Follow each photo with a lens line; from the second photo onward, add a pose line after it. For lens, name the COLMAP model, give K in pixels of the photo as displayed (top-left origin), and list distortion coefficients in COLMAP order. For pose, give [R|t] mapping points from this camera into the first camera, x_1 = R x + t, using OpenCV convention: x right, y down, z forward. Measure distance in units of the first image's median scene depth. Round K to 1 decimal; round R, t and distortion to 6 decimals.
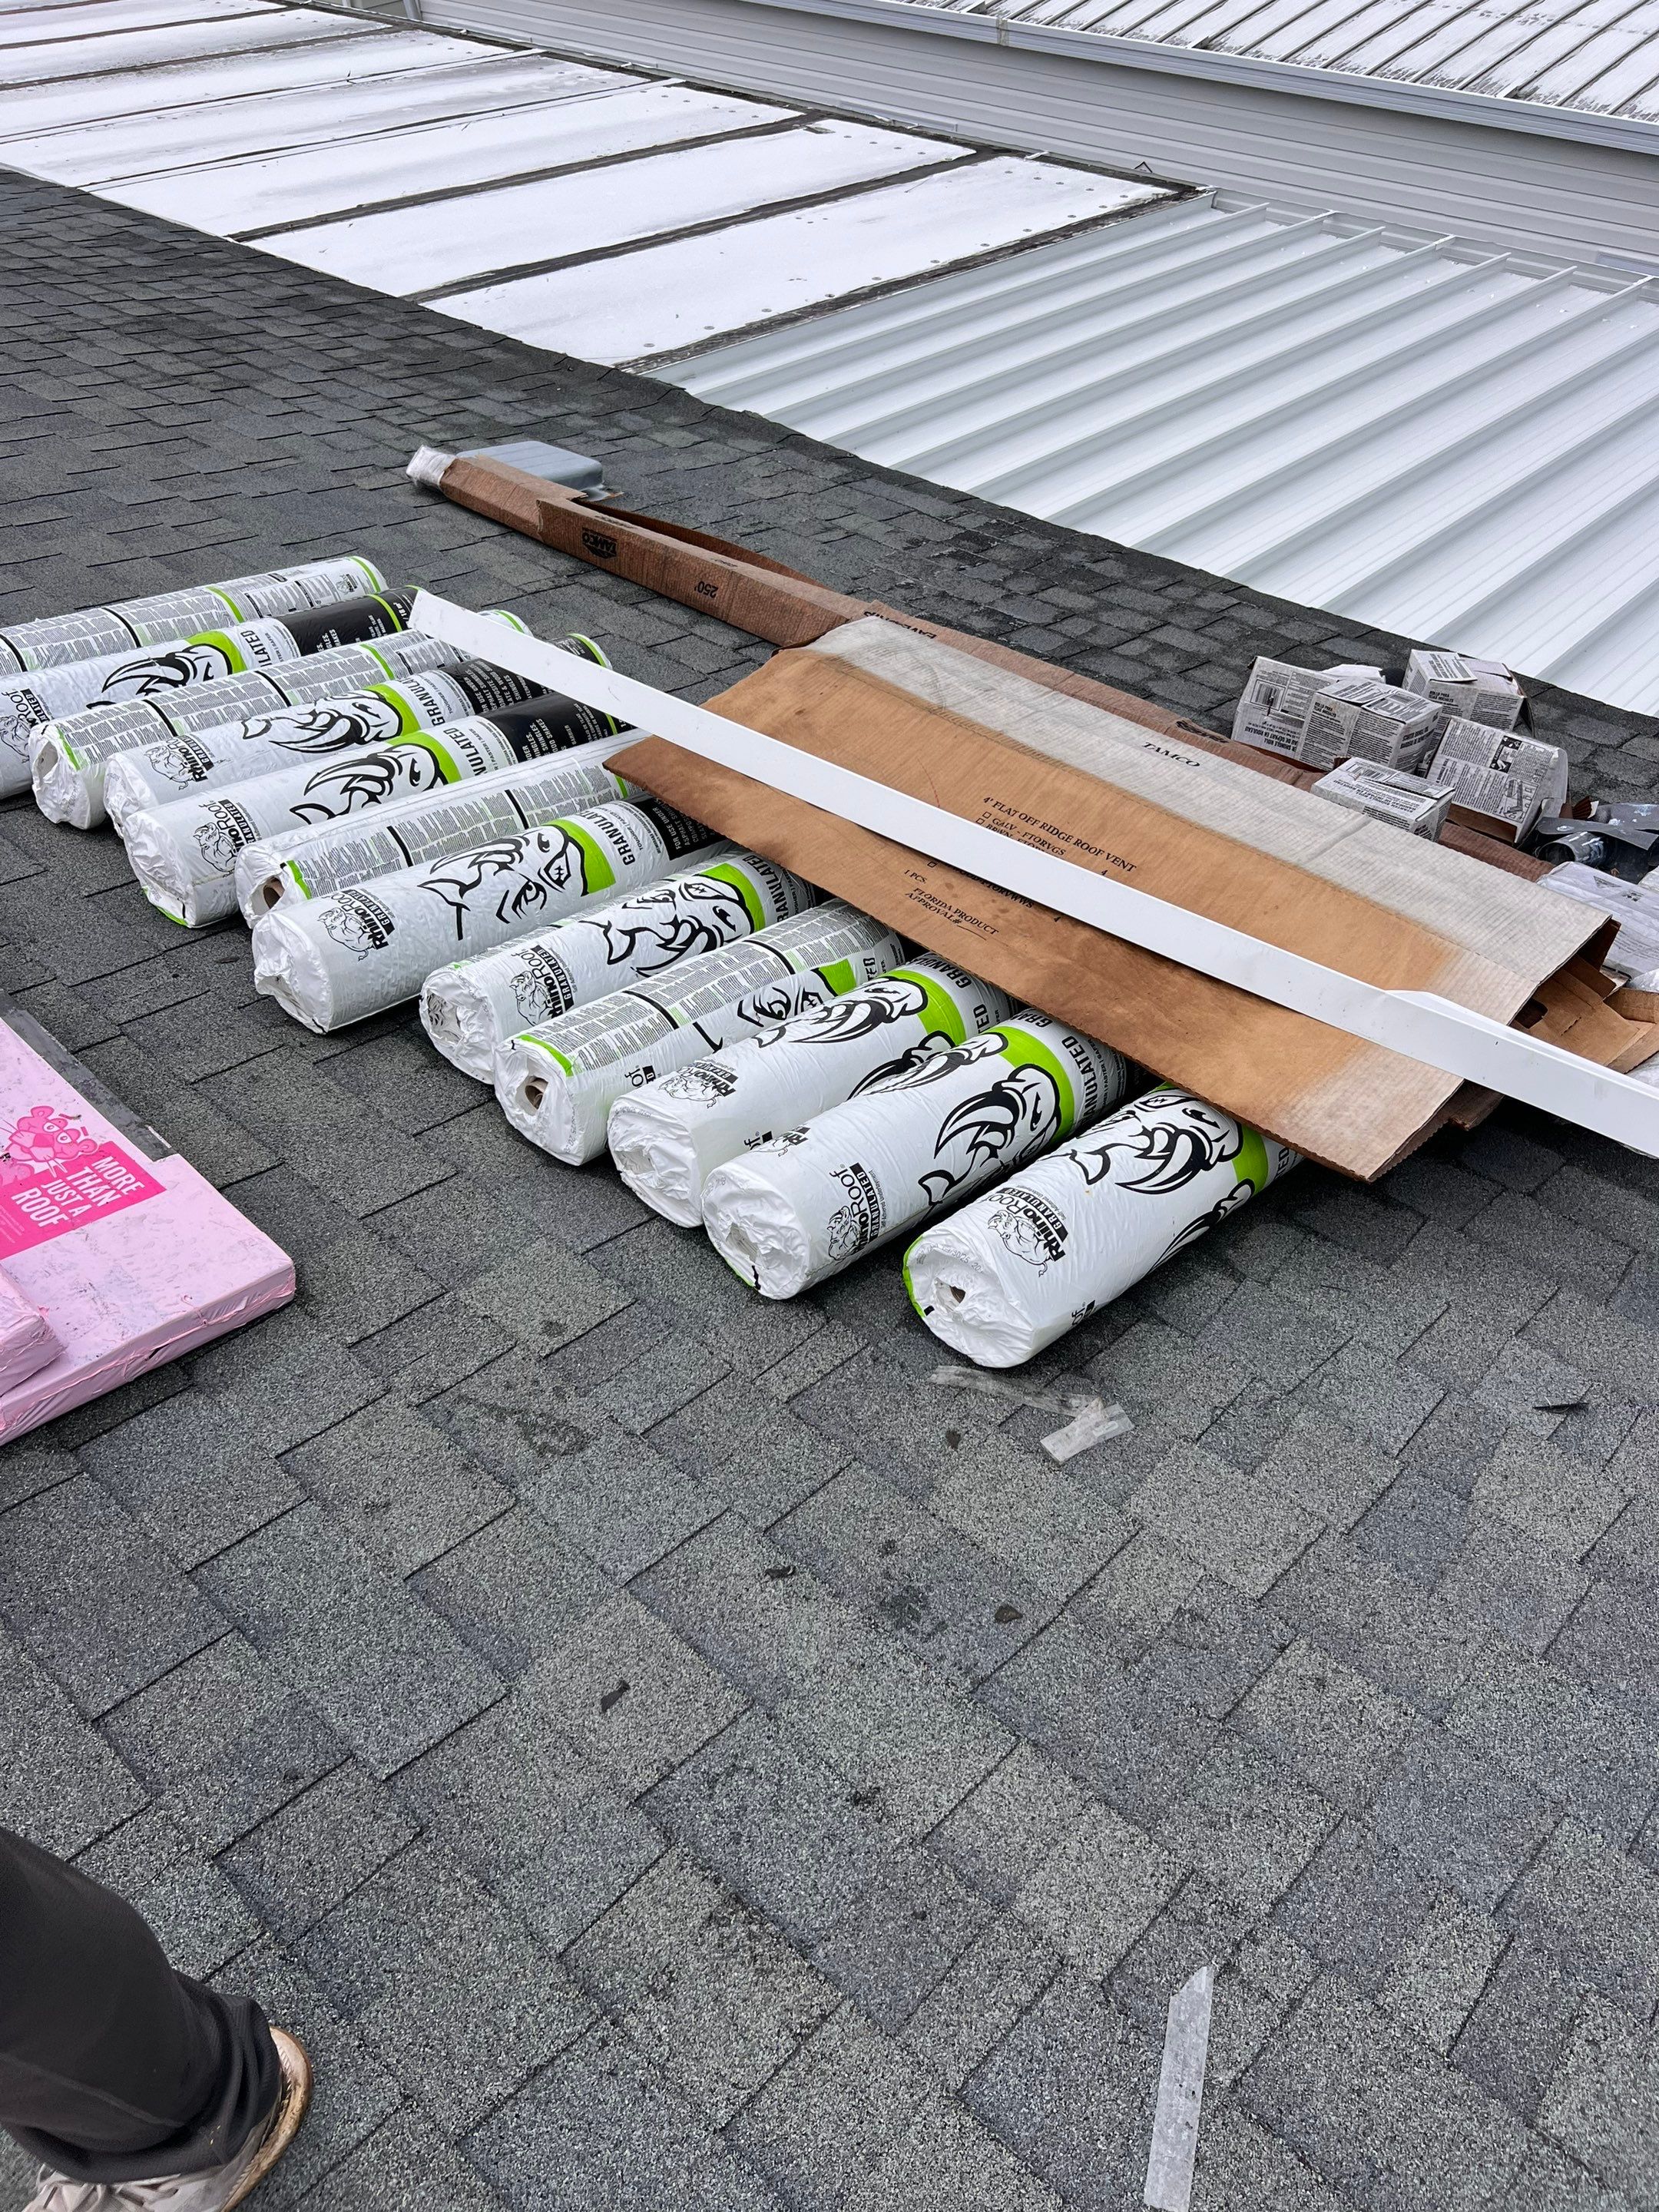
lens RADIAL K [[1686.1, 0, 839.6], [0, 1686.1, 1107.2], [0, 0, 1]] dist [0.047880, -0.050498]
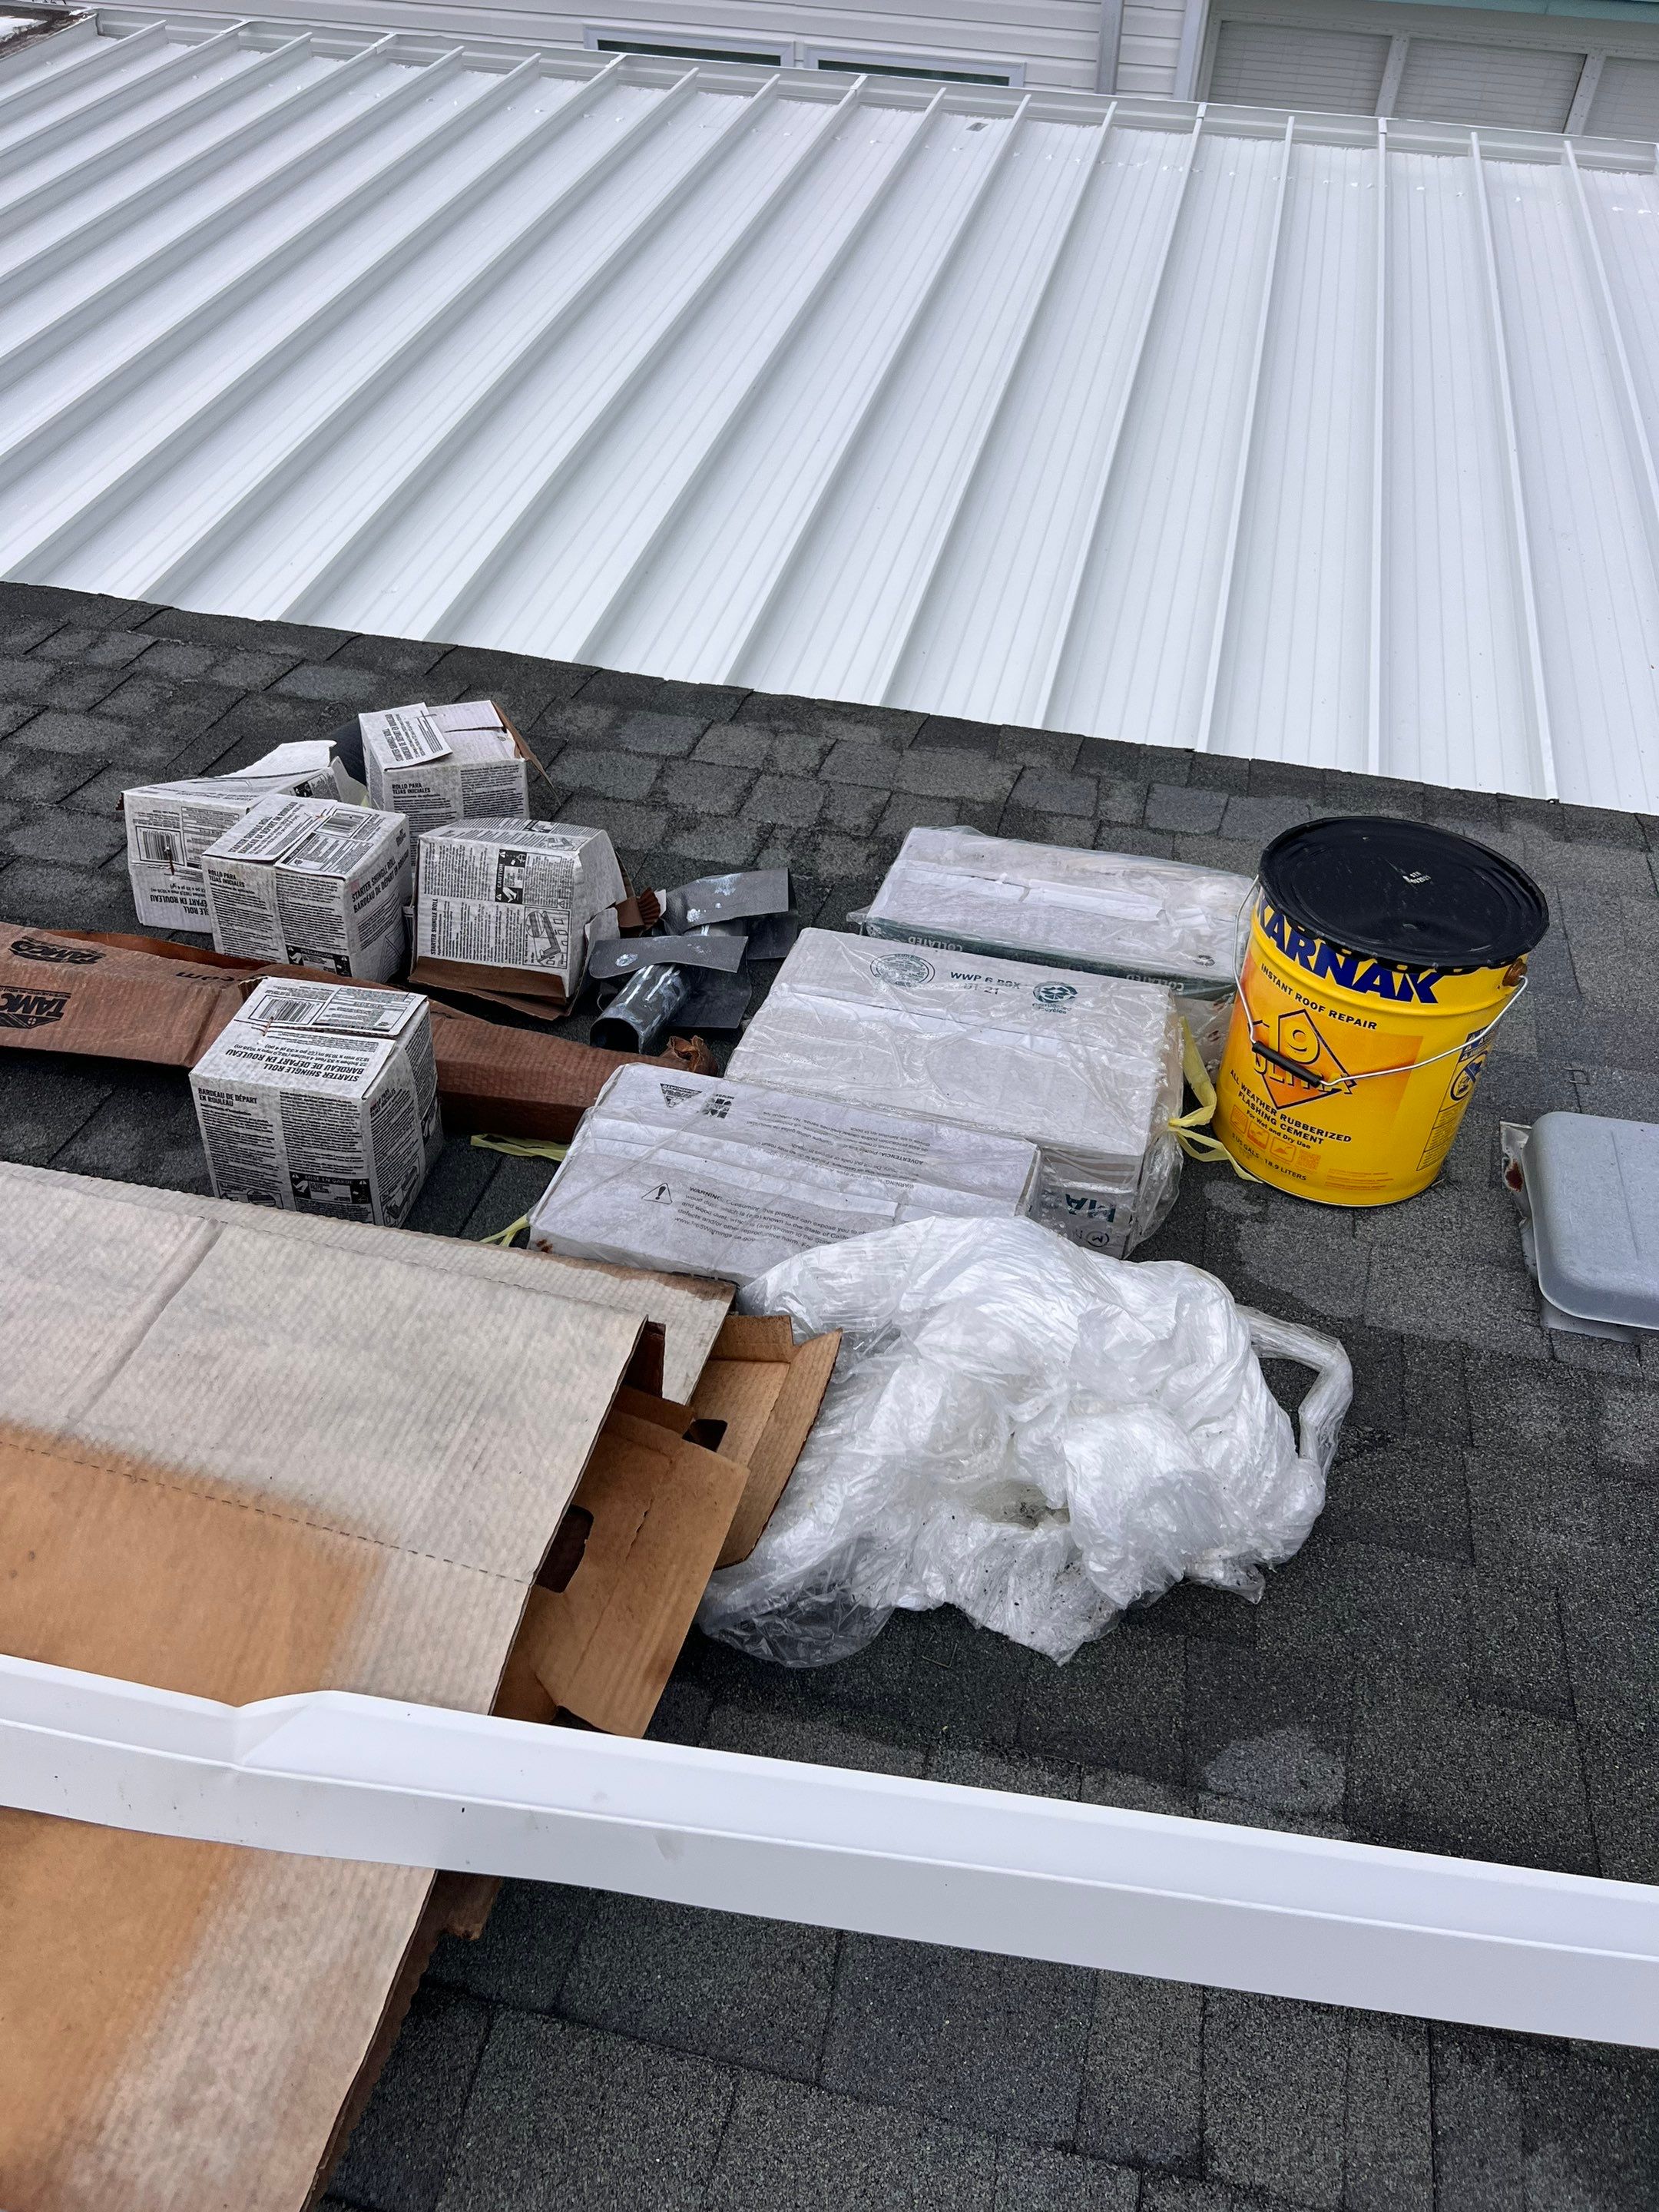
lens RADIAL K [[1705.7, 0, 822.5], [0, 1705.7, 1106.3], [0, 0, 1]] dist [0.022178, -0.032255]
pose [[0.887271, -0.332998, 0.319159, 0.230331], [0.302895, 0.942491, 0.141302, -0.161867], [-0.347857, -0.028702, 0.937108, 0.291369]]
